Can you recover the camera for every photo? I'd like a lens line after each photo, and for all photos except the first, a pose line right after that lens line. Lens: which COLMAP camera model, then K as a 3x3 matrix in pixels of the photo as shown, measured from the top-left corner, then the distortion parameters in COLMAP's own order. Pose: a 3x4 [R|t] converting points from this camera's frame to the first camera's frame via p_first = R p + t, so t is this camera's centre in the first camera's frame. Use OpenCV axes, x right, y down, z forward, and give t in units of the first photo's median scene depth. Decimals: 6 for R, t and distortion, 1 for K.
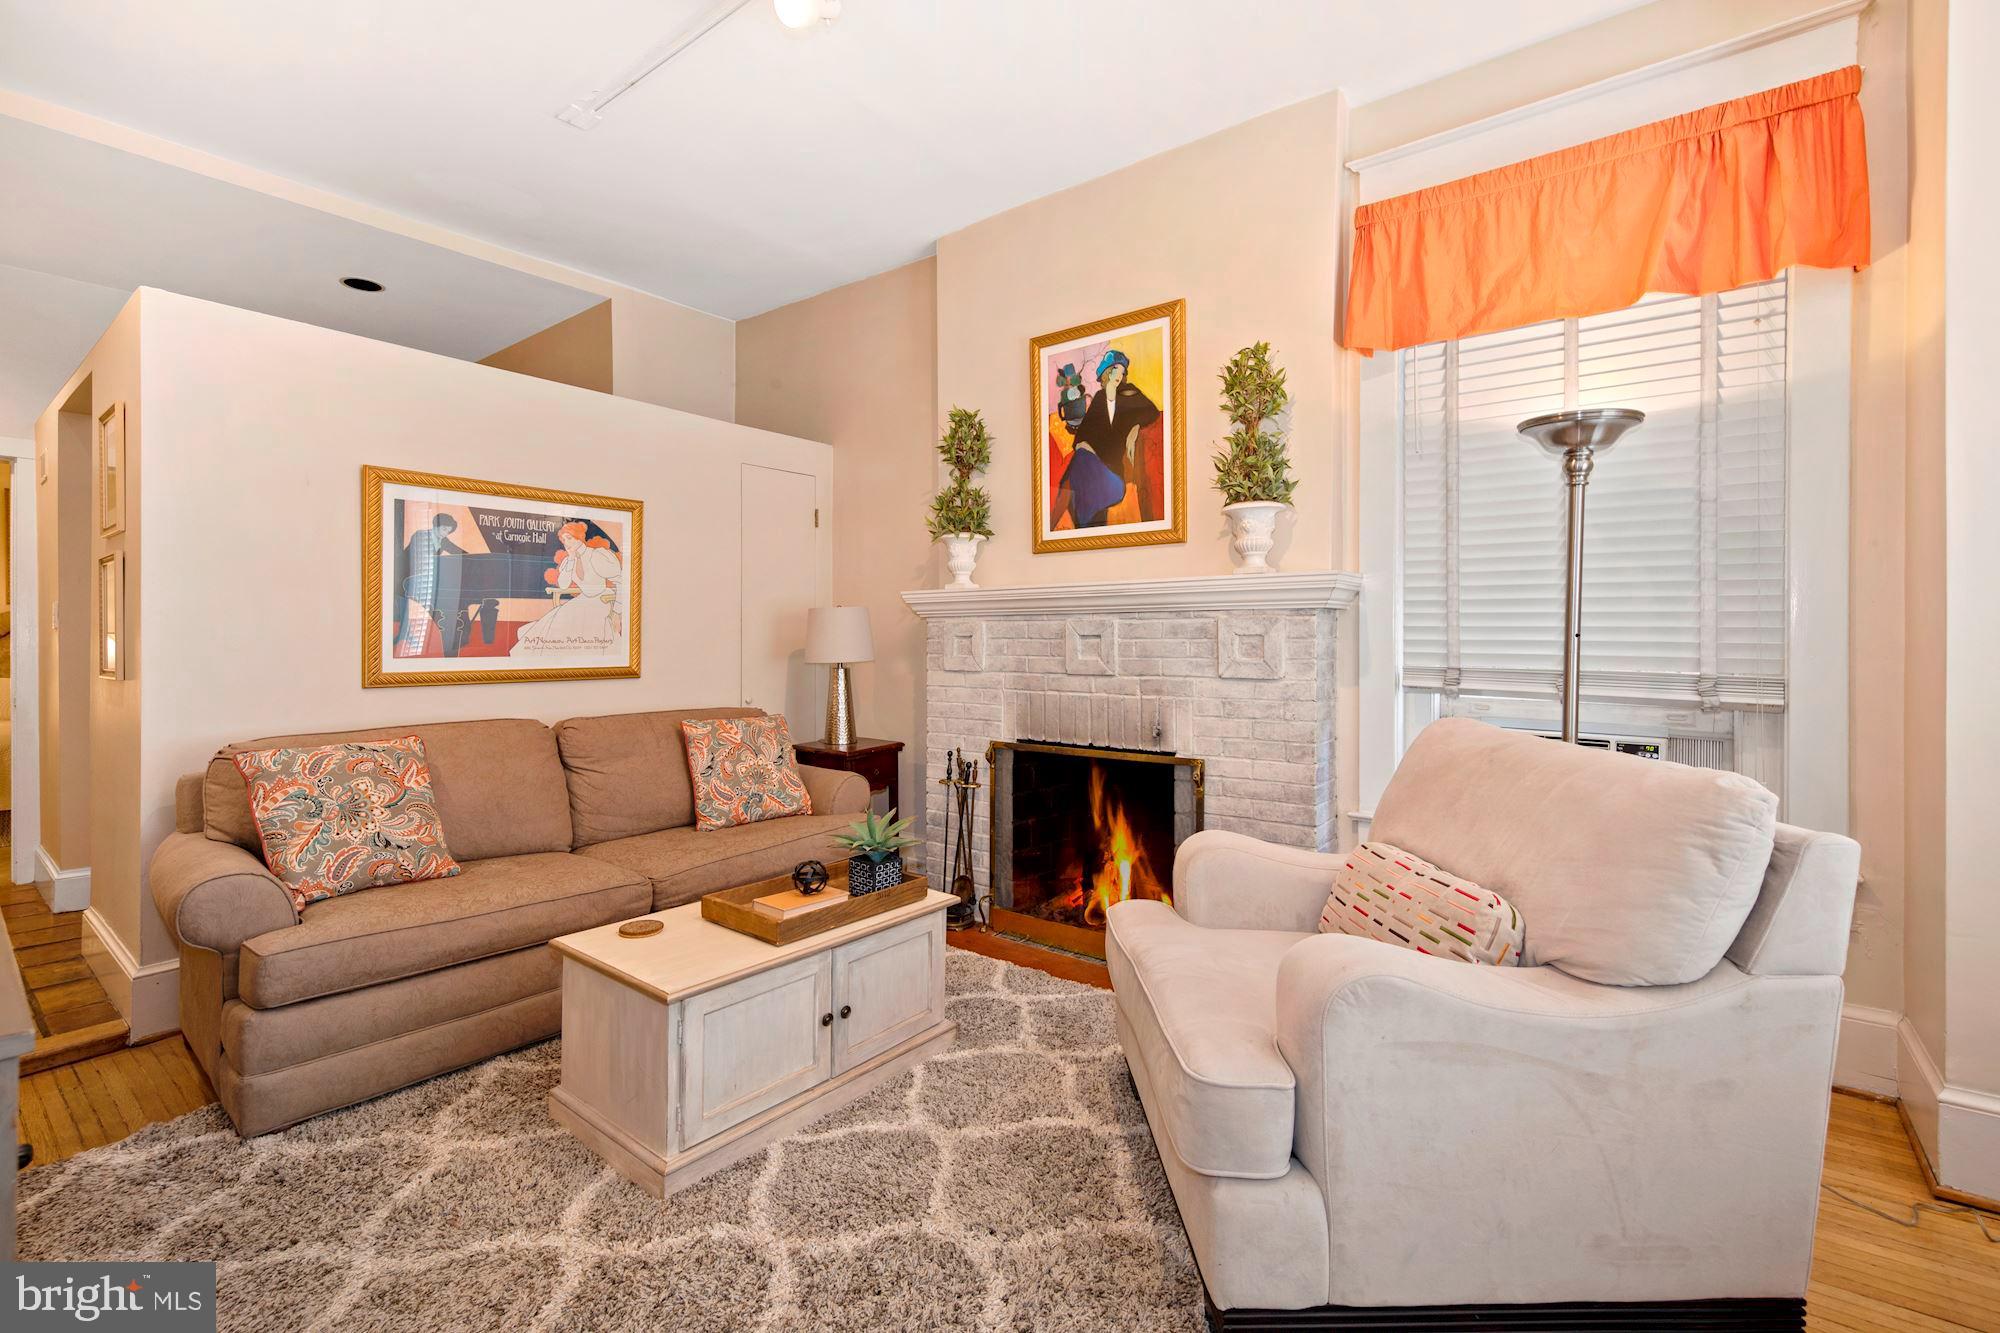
lens RADIAL K [[874.8, 0, 997.5], [0, 874.8, 642.3], [0, 0, 1]] dist [0.001173, -0.000020]
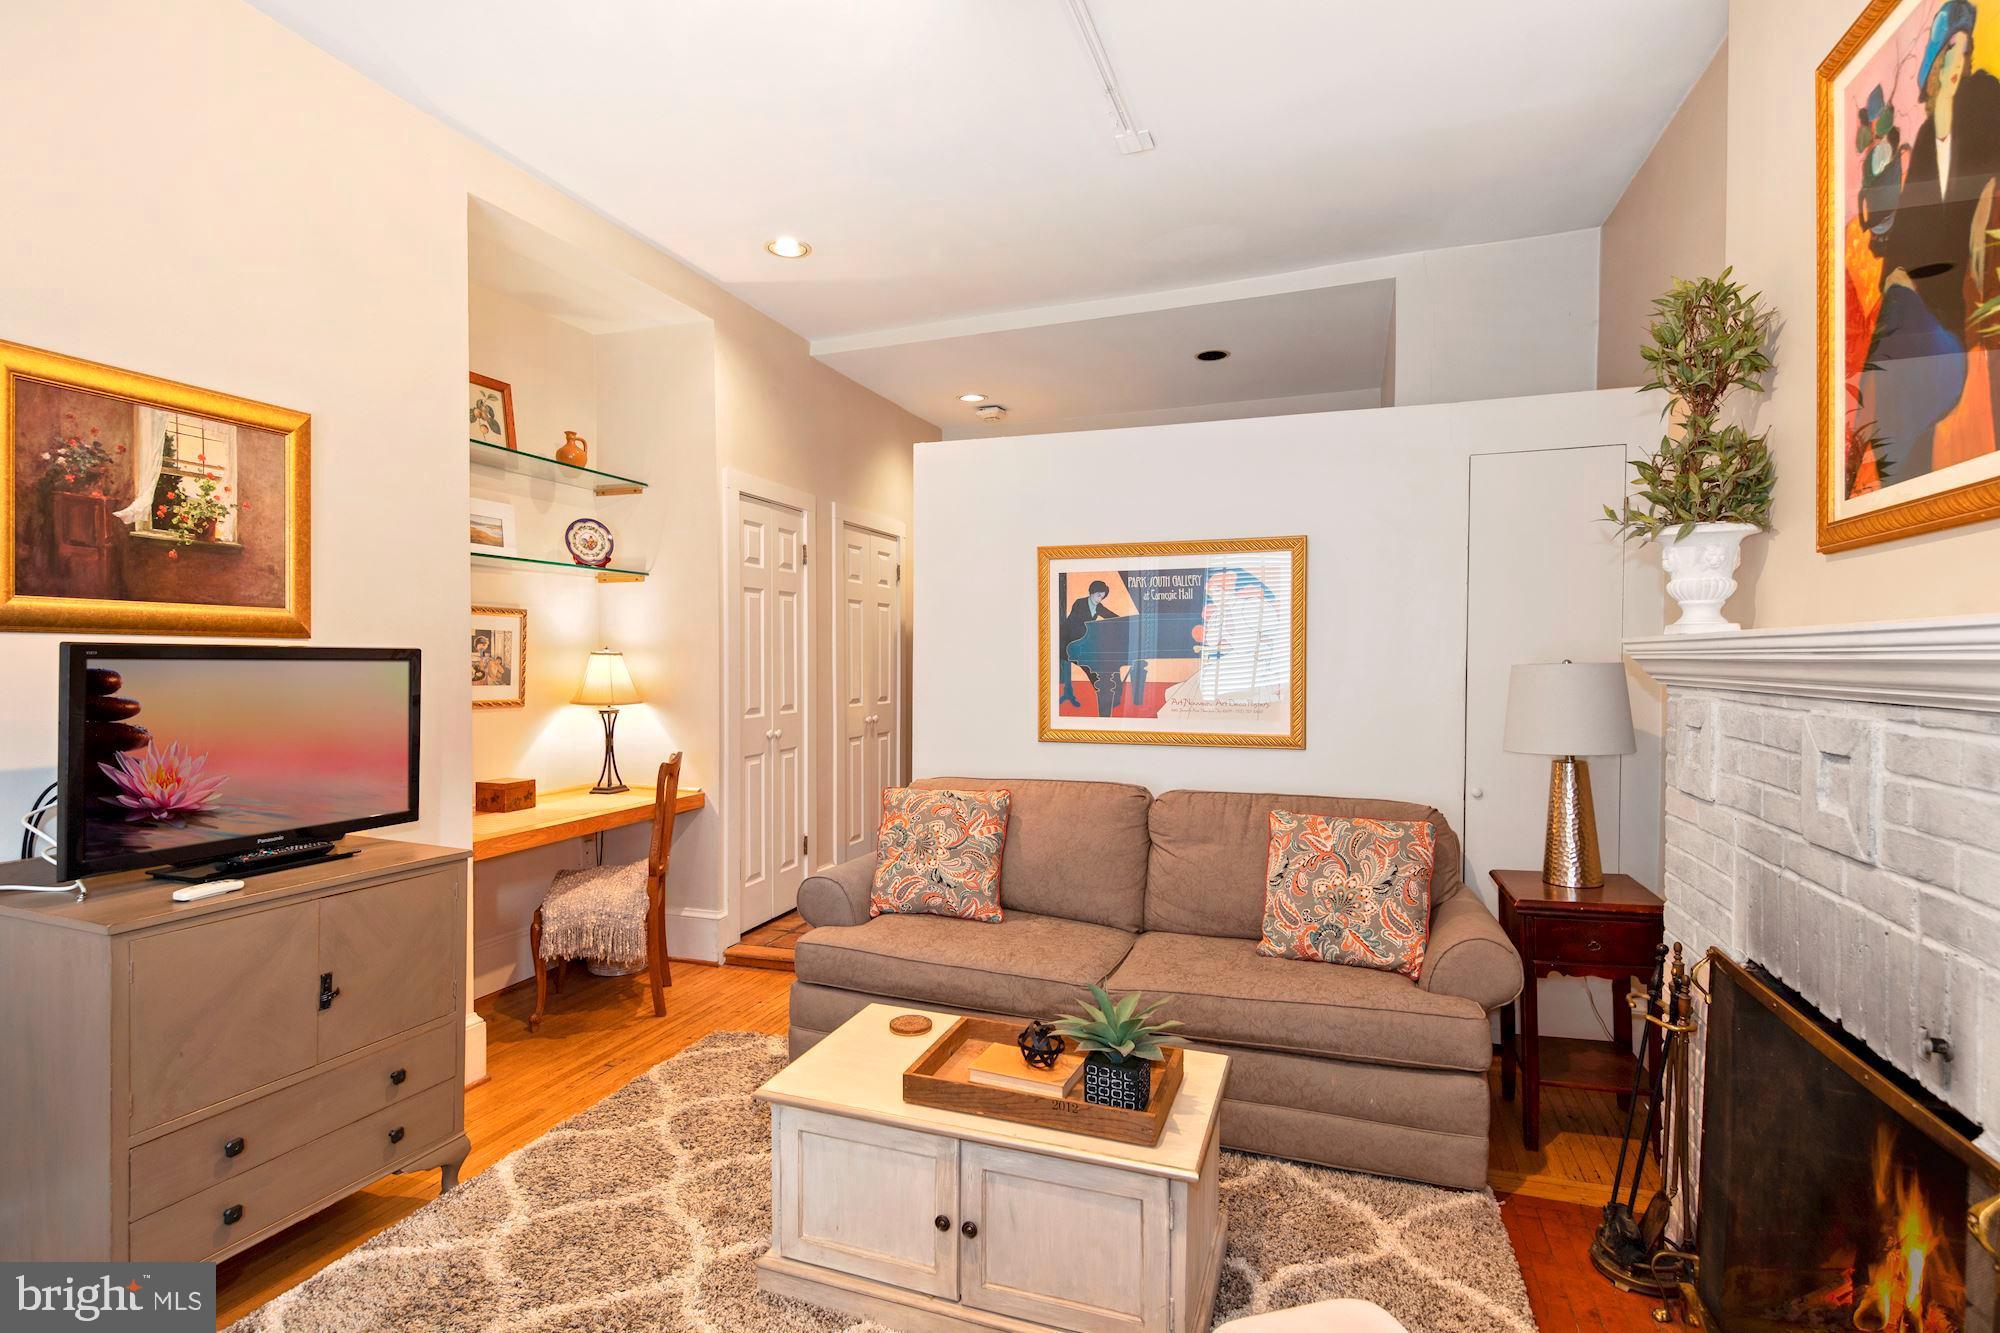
lens RADIAL K [[964.7, 0, 1001.8], [0, 964.7, 673.1], [0, 0, 1]] dist [0.014720, -0.010737]
pose [[0.316954, 0.017342, -0.948283, 0.409408], [-0.002359, 0.999844, 0.017497, -0.052684], [0.948438, -0.003309, 0.316945, 0.490938]]
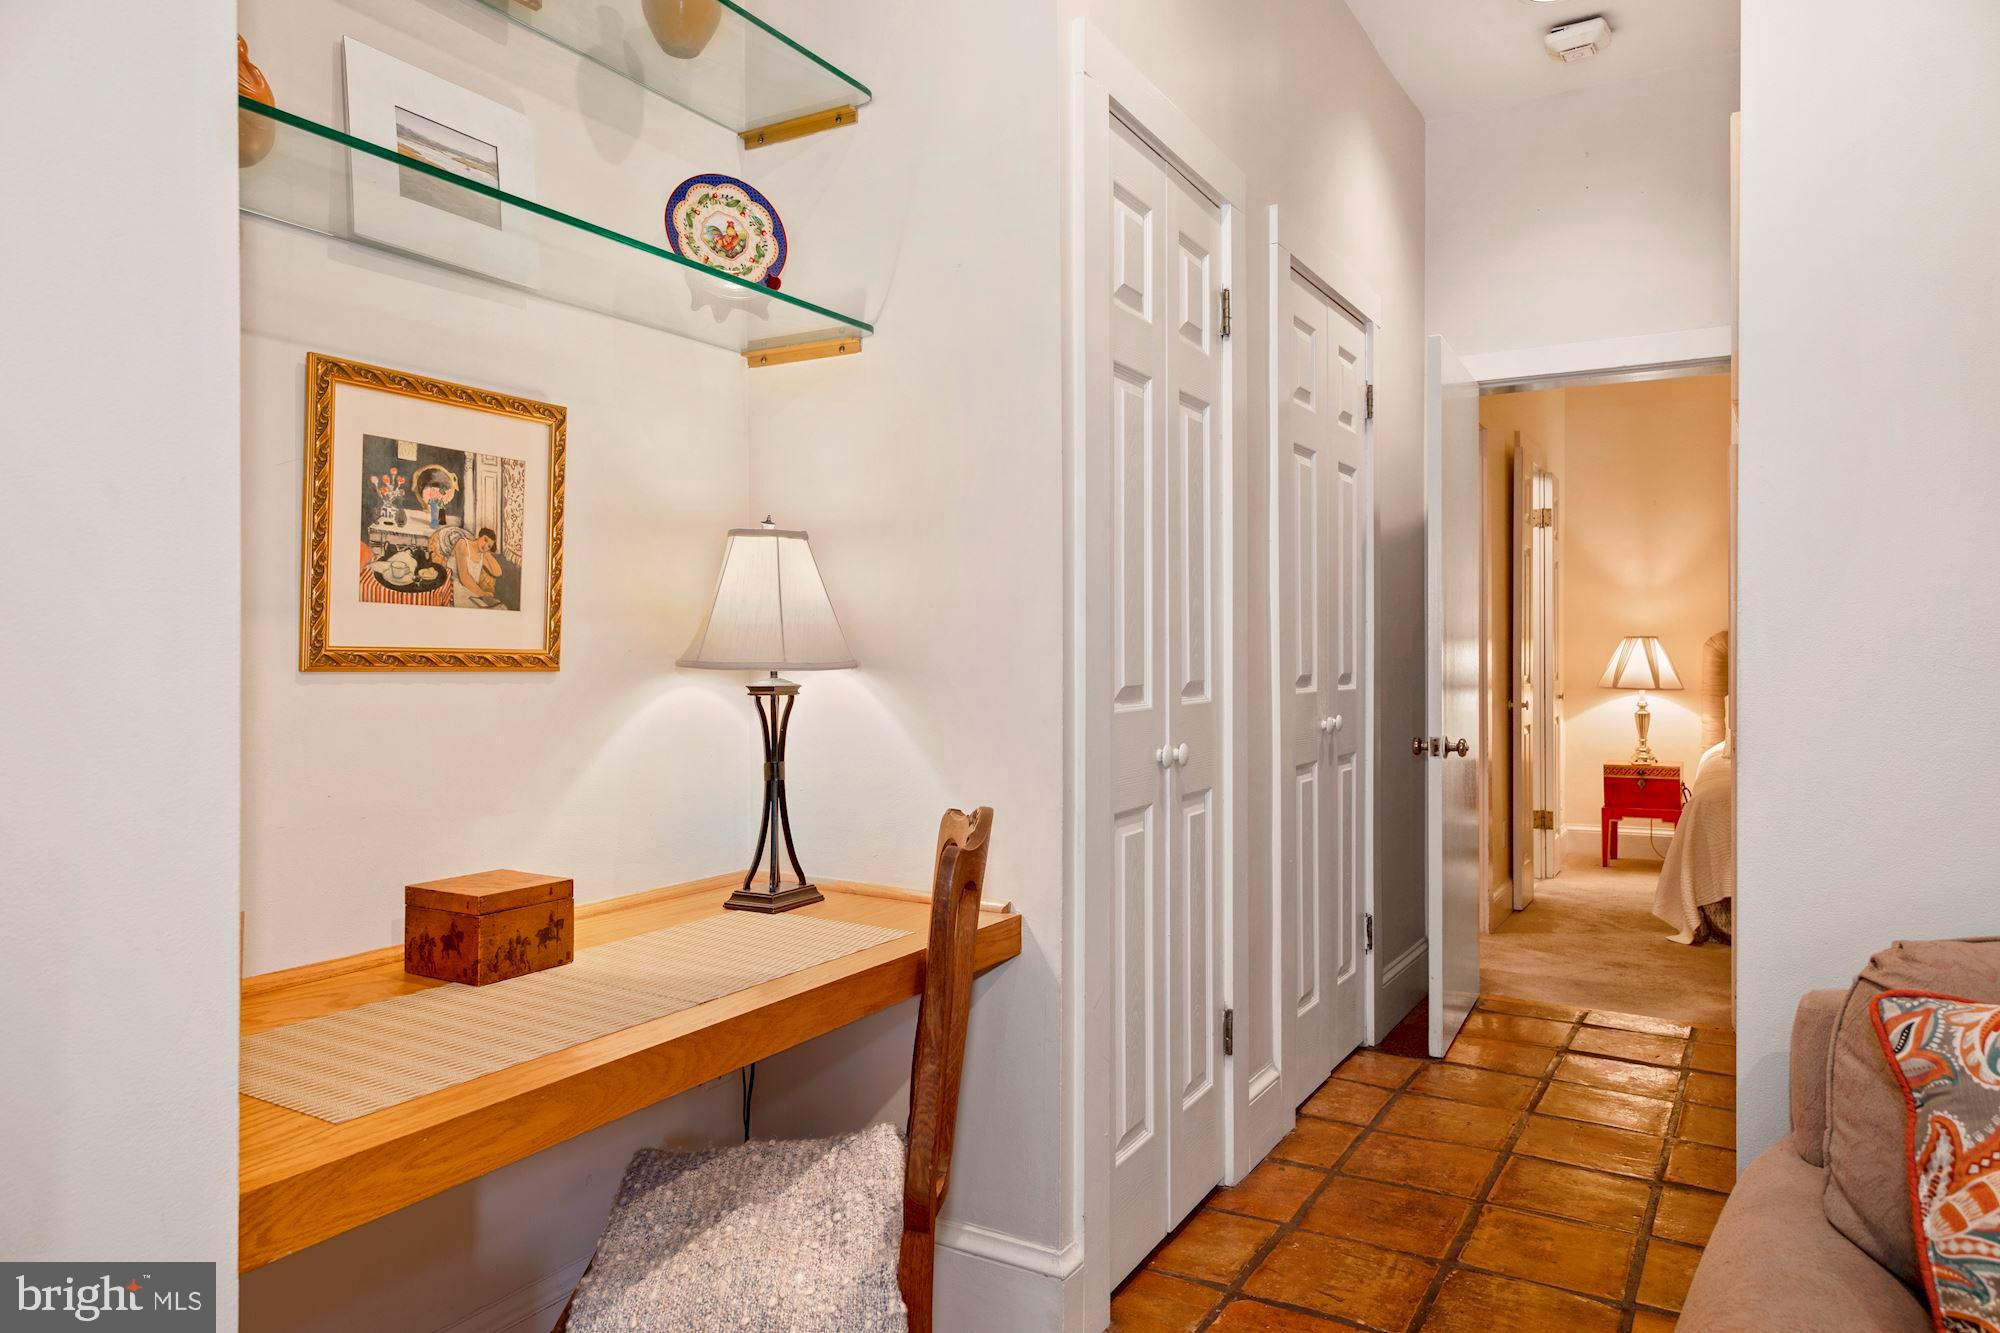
lens RADIAL K [[1270.0, 0, 1000.0], [0, 1270.0, 666.5], [0, 0, 1]] dist [-0.000261, 0.001295]
pose [[0.123937, 0.012232, -0.992215, -0.317280], [-0.001123, 0.999925, 0.012187, 0.002019], [0.992289, -0.000396, 0.123942, 0.437458]]
